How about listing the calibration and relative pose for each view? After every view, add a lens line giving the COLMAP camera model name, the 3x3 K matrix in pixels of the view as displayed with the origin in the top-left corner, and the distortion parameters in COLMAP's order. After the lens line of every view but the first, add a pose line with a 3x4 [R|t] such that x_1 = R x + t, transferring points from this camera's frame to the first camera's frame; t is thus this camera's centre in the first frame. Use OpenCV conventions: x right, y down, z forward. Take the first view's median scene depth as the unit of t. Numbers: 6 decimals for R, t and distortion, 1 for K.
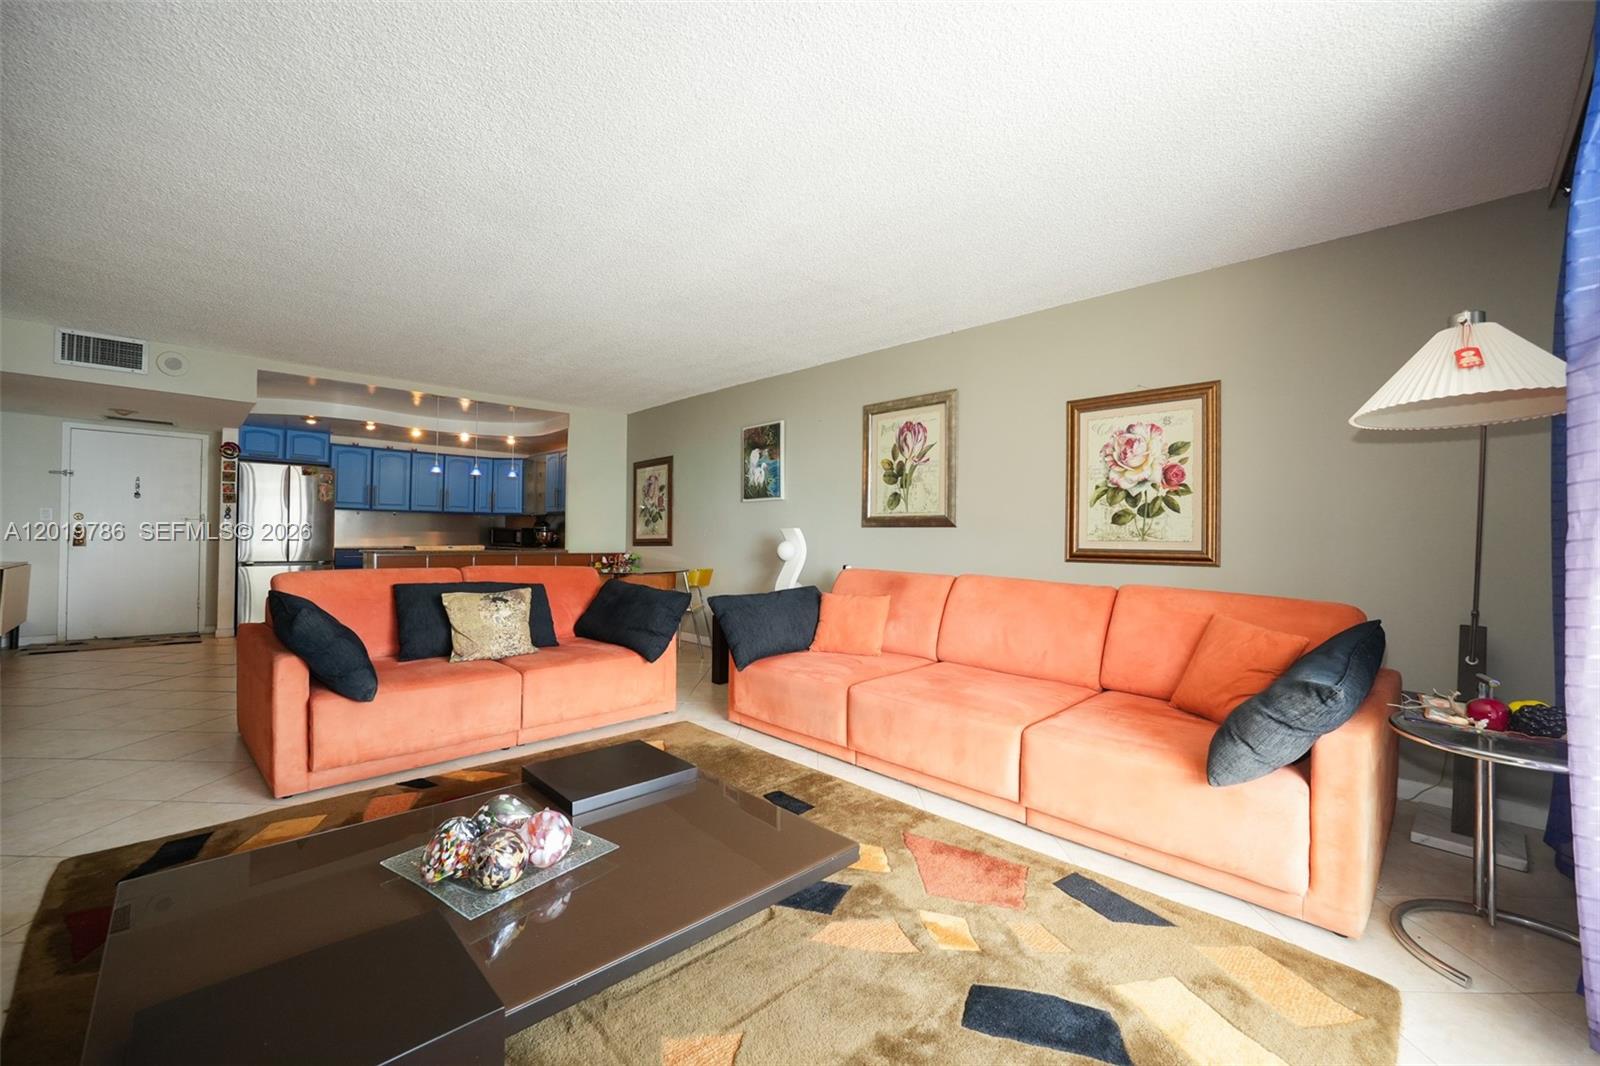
lens RADIAL K [[756.6, 0, 793.8], [0, 756.6, 534.8], [0, 0, 1]] dist [0.004261, 0.000170]
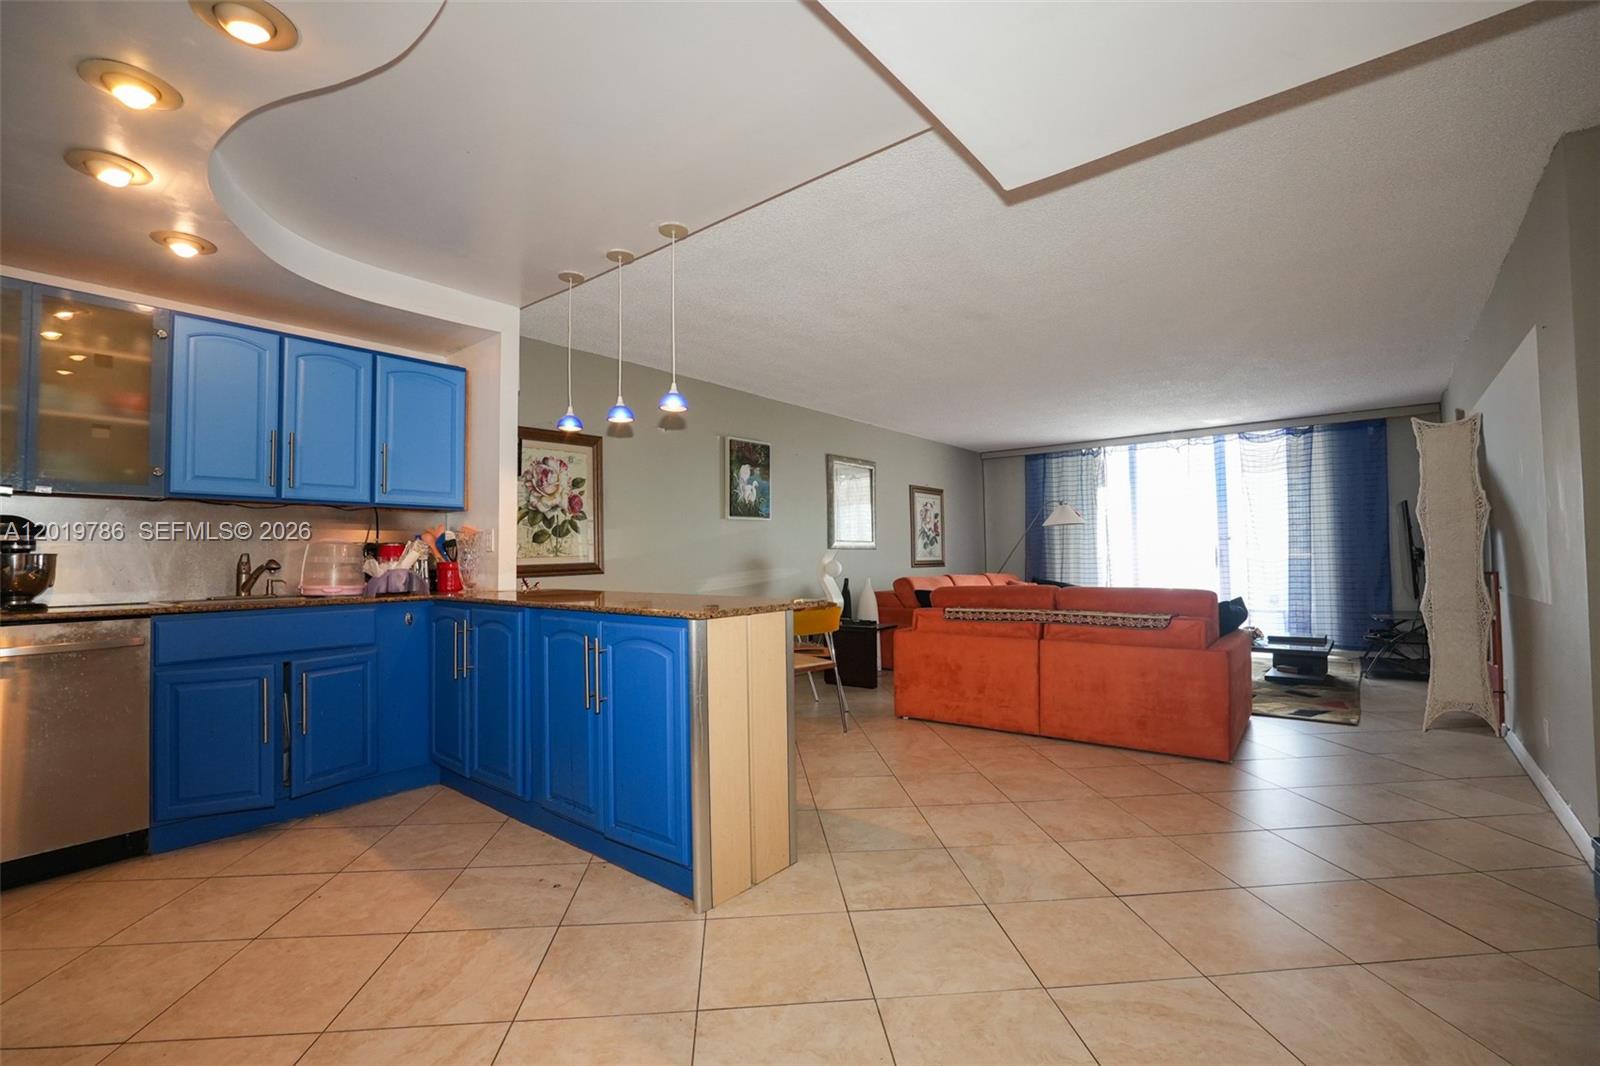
lens RADIAL K [[709.7, 0, 791.4], [0, 709.7, 532.9], [0, 0, 1]] dist [-0.034722, 0.012191]
pose [[-0.173408, 0.019604, 0.984655, -0.697527], [-0.003136, 0.999786, -0.020457, -0.007757], [-0.984845, -0.006635, -0.173309, 0.823955]]
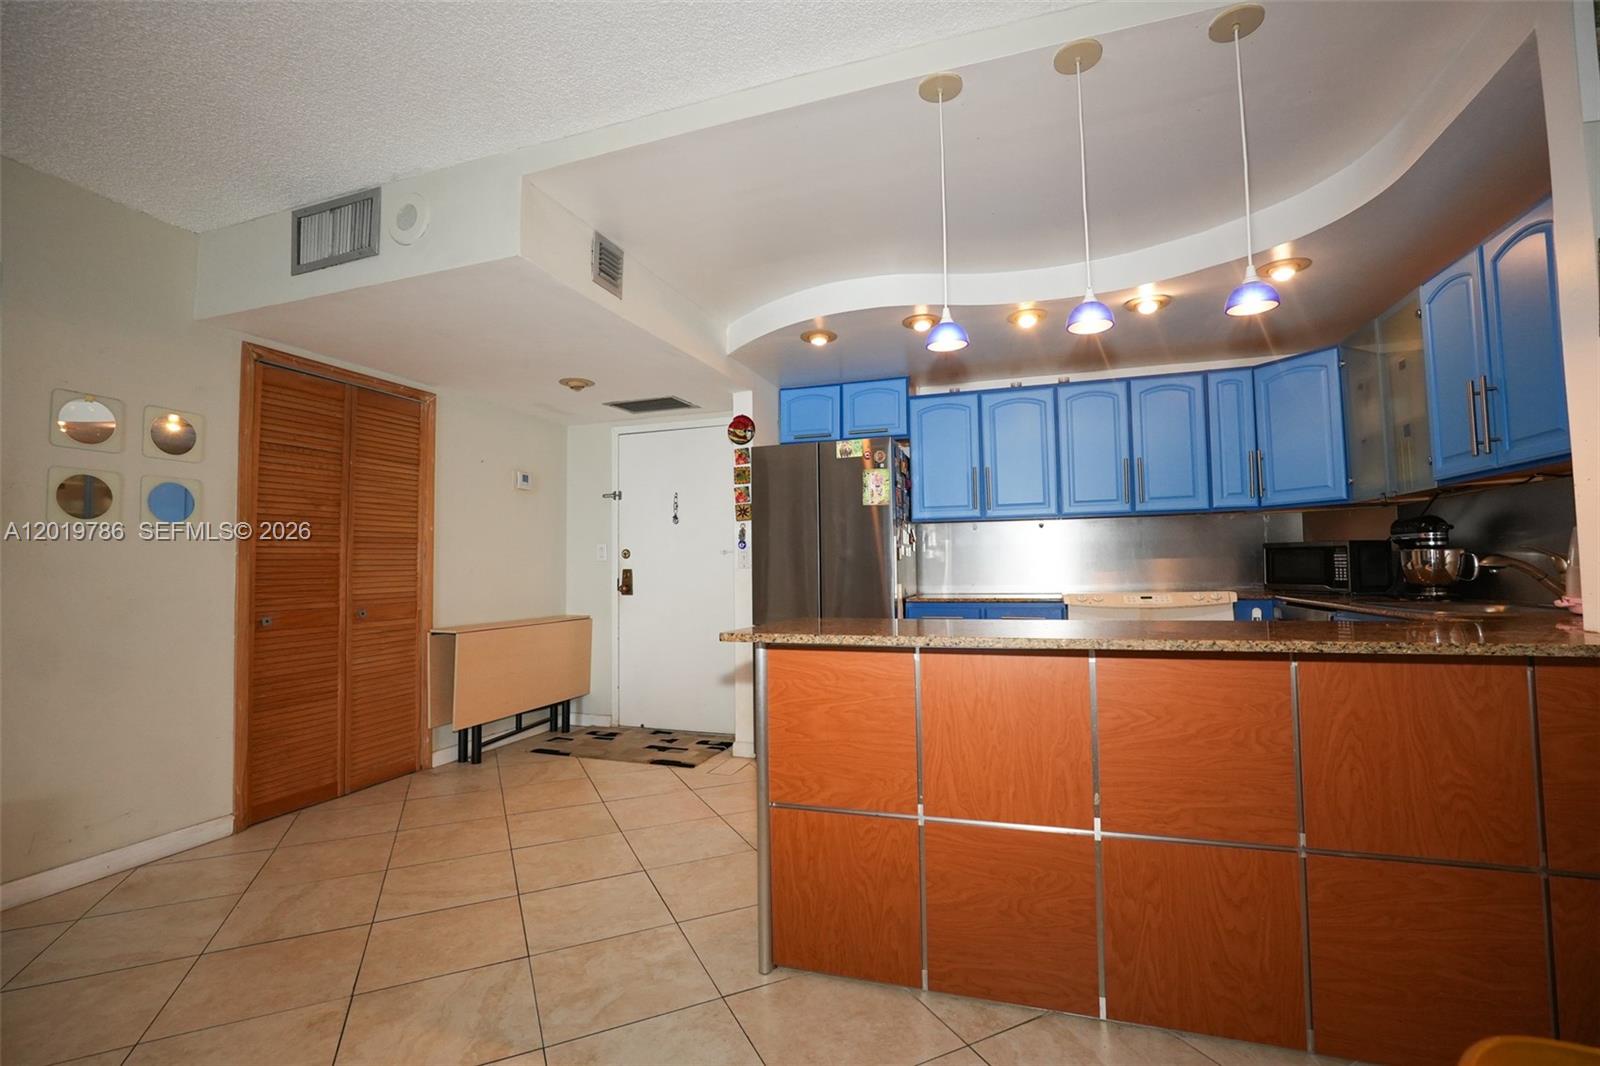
lens RADIAL K [[709.7, 0, 807.9], [0, 709.7, 526.6], [0, 0, 1]] dist [-0.034722, 0.012191]
pose [[0.522229, -0.066249, -0.850228, -0.235921], [0.030645, 0.997792, -0.058925, -0.004465], [0.852255, 0.004717, 0.523106, 0.677666]]
